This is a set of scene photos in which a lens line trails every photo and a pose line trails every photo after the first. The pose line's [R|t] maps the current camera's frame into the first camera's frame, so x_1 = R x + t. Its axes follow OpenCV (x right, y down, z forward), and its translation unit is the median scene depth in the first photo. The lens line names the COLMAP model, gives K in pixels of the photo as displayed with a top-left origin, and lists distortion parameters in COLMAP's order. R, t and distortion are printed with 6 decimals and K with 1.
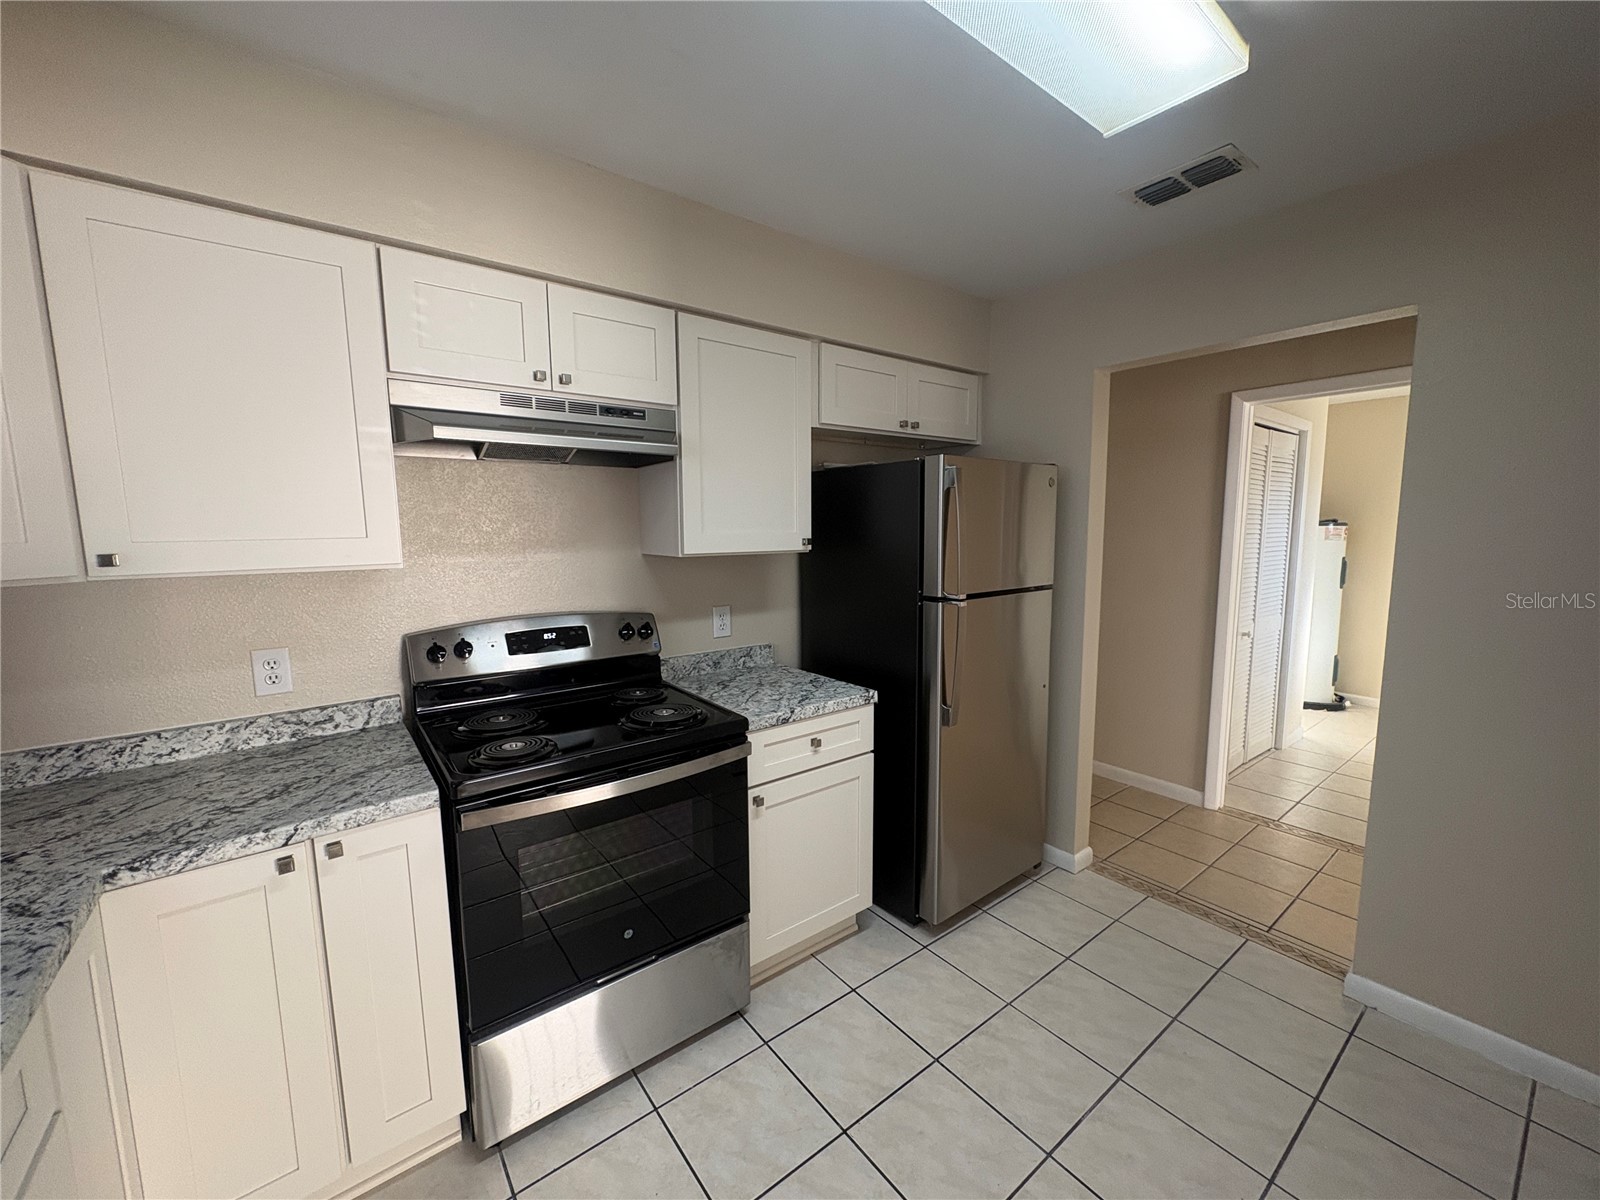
lens RADIAL K [[639.2, 0, 799.7], [0, 639.2, 599.2], [0, 0, 1]] dist [0.001334, -0.000442]
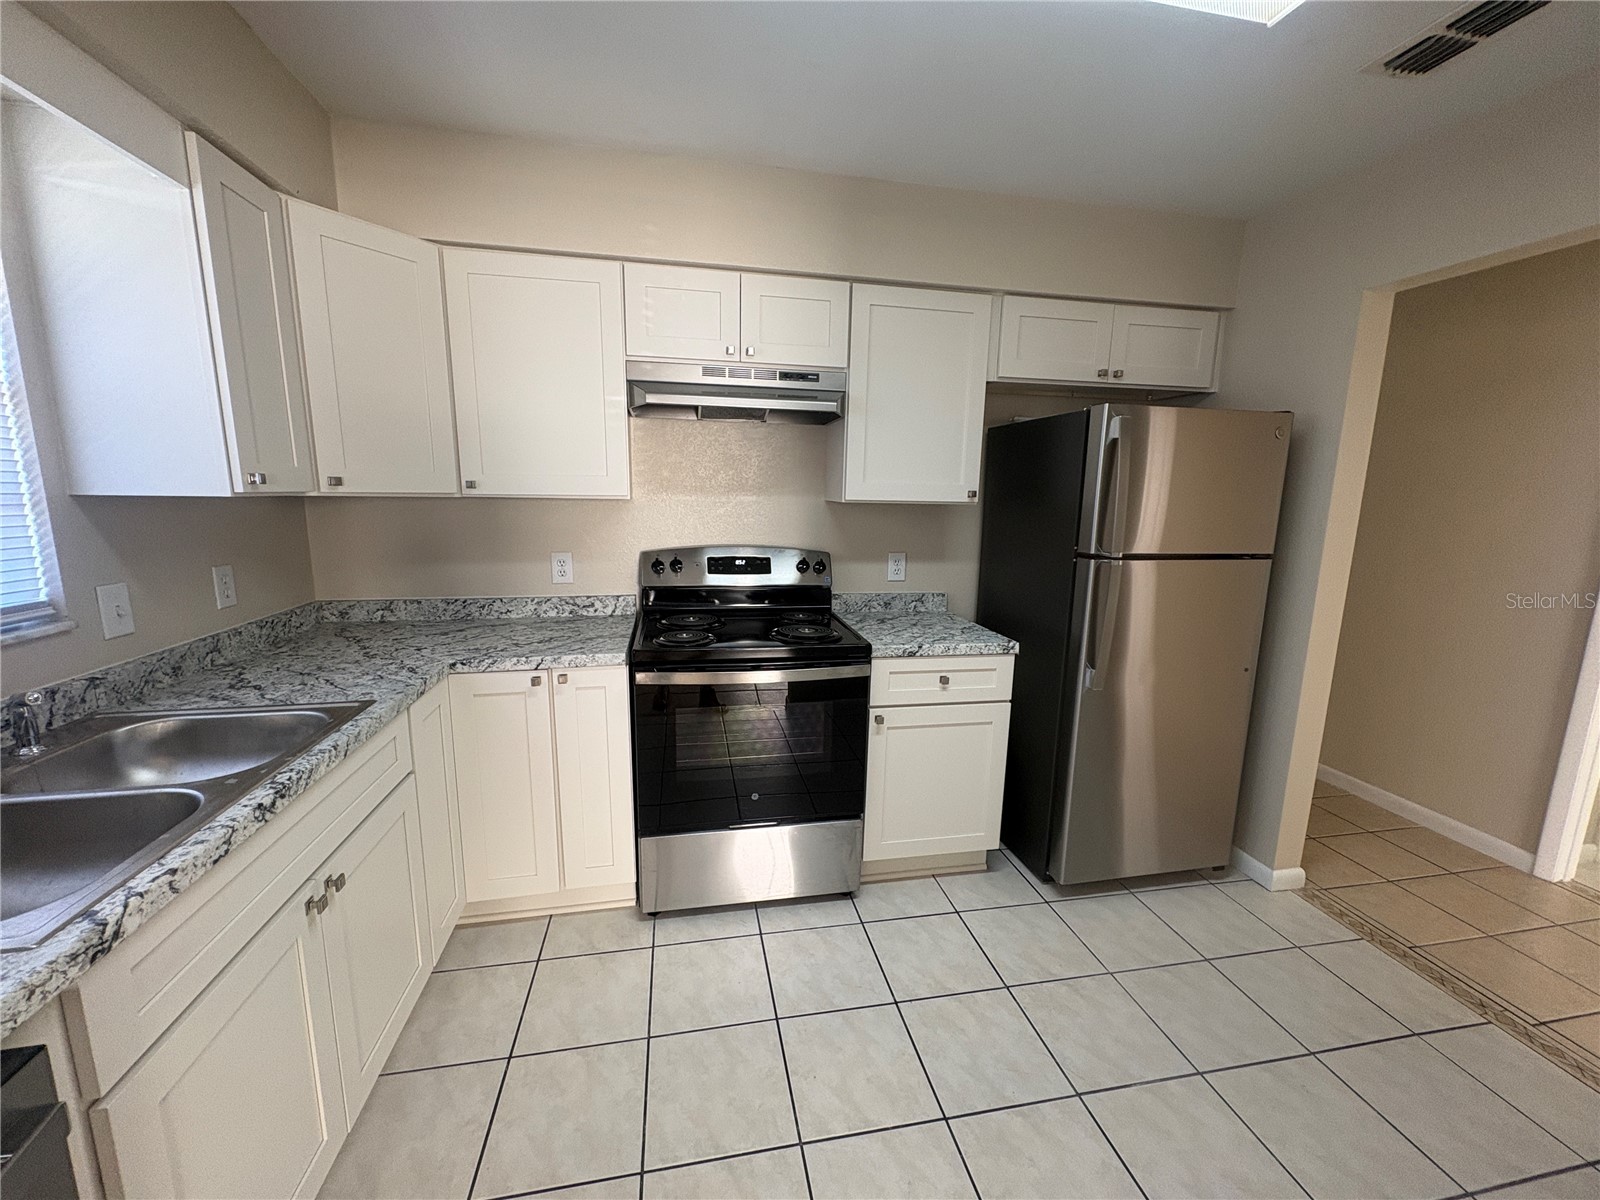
lens RADIAL K [[639.2, 0, 796.6], [0, 639.2, 600.2], [0, 0, 1]] dist [0.001334, -0.000442]
pose [[0.891452, 0.101001, -0.441714, 0.271548], [-0.077438, 0.994458, 0.071107, 0.034407], [0.446448, -0.029183, 0.894333, -0.069278]]
